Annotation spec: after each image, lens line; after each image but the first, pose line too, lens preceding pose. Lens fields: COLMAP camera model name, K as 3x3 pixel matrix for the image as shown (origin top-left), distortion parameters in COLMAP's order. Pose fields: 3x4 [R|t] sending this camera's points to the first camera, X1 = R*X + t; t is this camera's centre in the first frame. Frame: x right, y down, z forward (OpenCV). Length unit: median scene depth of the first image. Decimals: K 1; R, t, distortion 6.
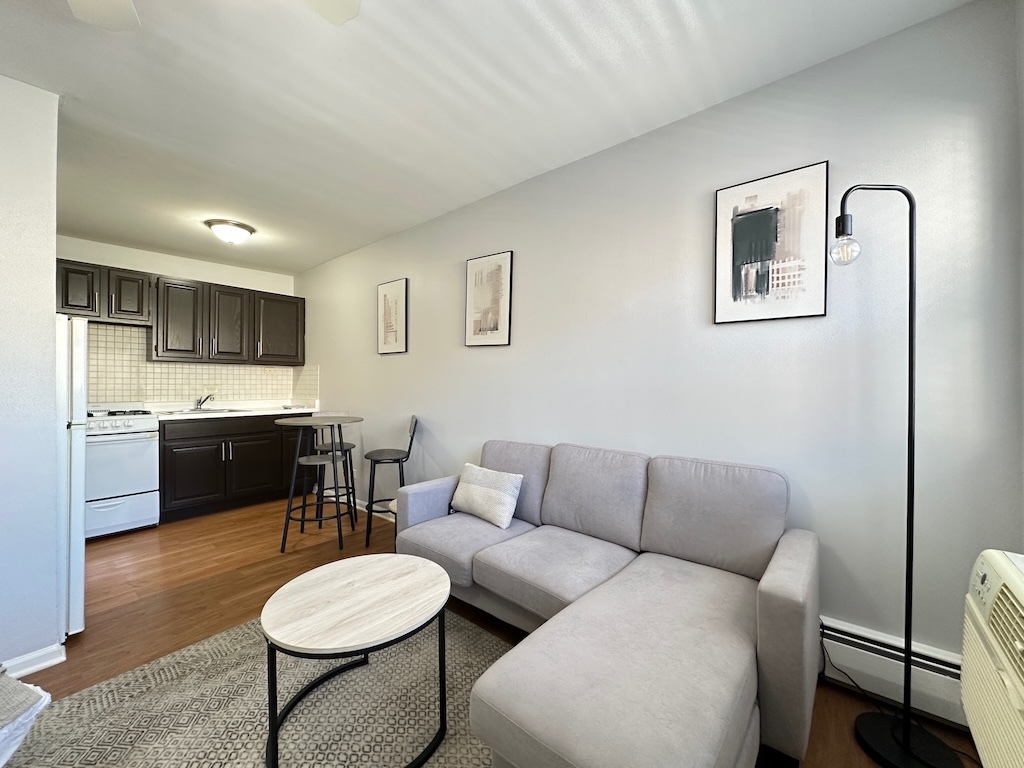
lens RADIAL K [[408.5, 0, 512.0], [0, 408.5, 384.0], [0, 0, 1]] dist [-0.001513, 0.000409]
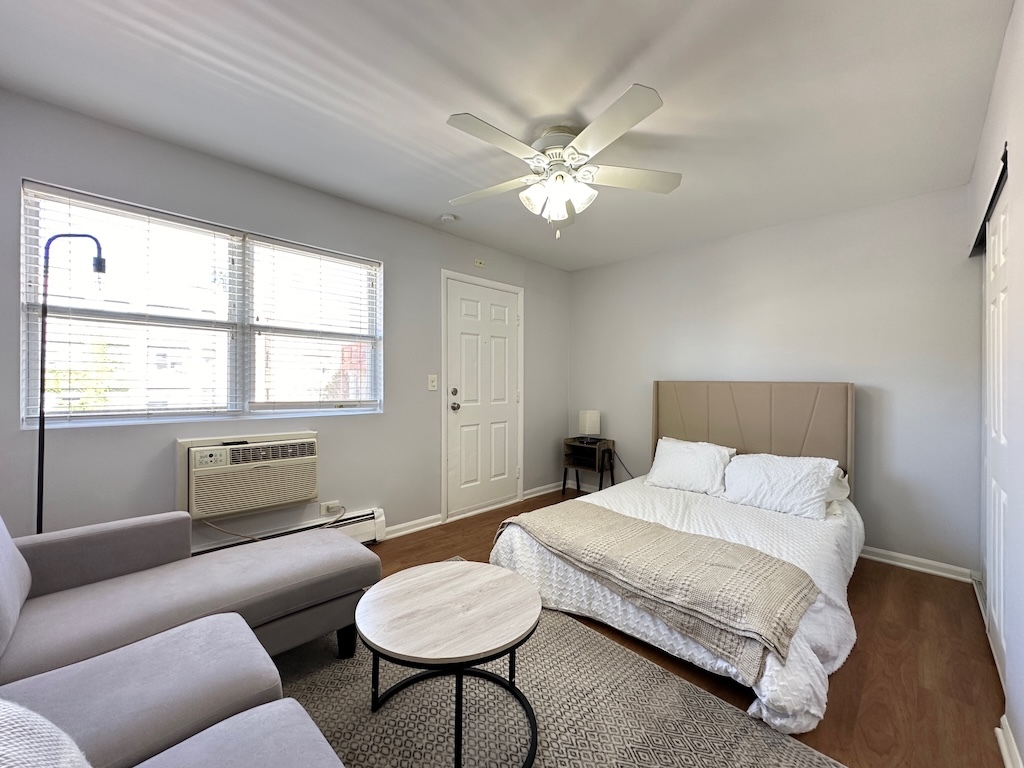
lens RADIAL K [[408.5, 0, 512.0], [0, 408.5, 384.0], [0, 0, 1]] dist [-0.001513, 0.000409]
pose [[-0.995276, -0.005683, 0.096914, -0.414270], [-0.005749, 0.999983, -0.000408, -0.000659], [-0.096910, -0.000963, -0.995293, 1.346220]]
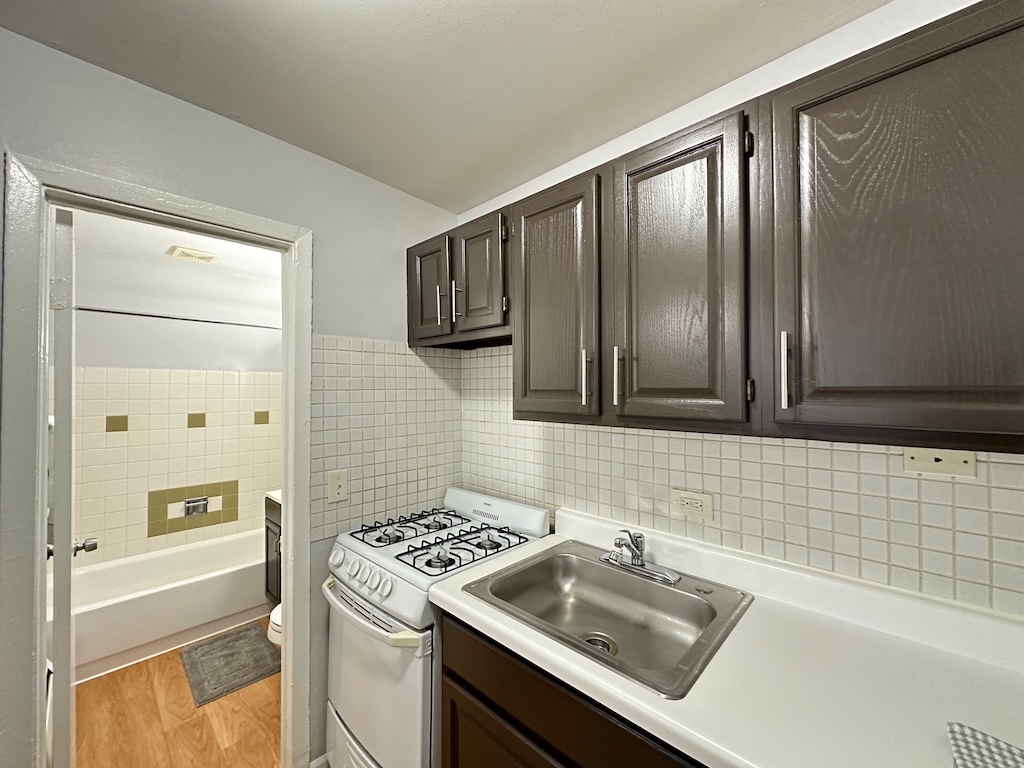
lens RADIAL K [[407.5, 0, 512.0], [0, 407.5, 384.0], [0, 0, 1]] dist [-0.001548, -0.000082]
pose [[-0.064132, -0.014749, -0.997832, -0.838345], [0.003520, 0.999881, -0.015005, -0.153320], [0.997935, -0.004474, -0.064072, 1.785719]]
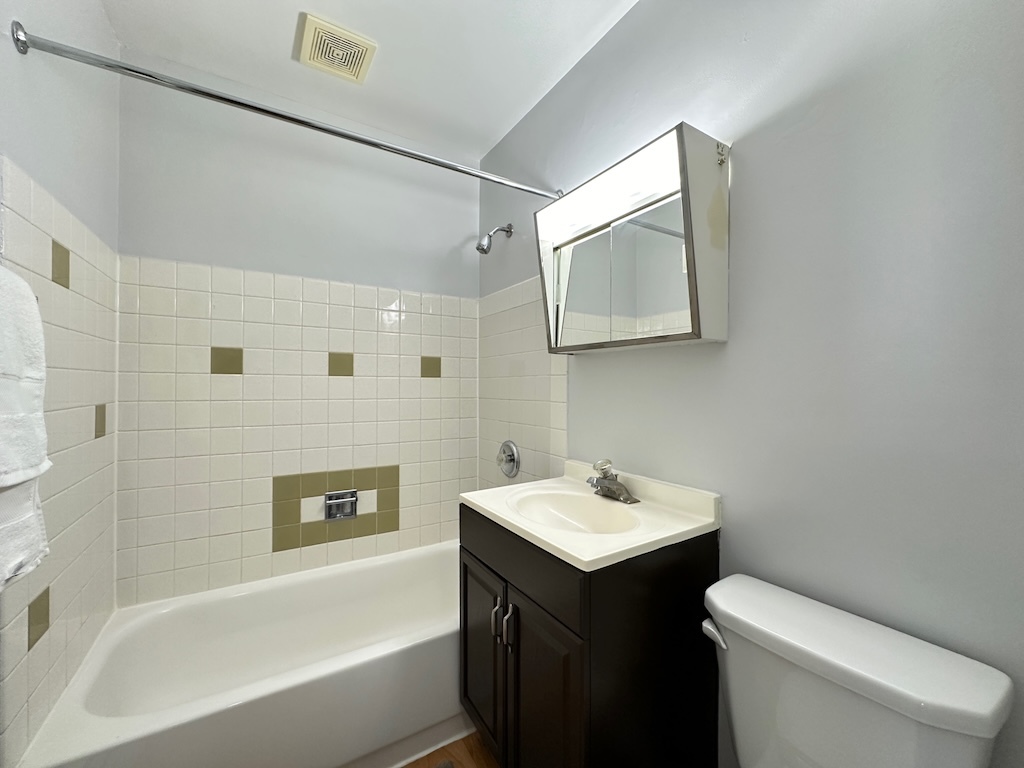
lens RADIAL K [[408.5, 0, 512.0], [0, 408.5, 384.0], [0, 0, 1]] dist [-0.001513, 0.000409]
pose [[-0.327254, -0.002282, -0.944934, -1.522321], [-0.001921, 0.999997, -0.001749, -0.000184], [0.944934, 0.001243, -0.327257, 1.192046]]
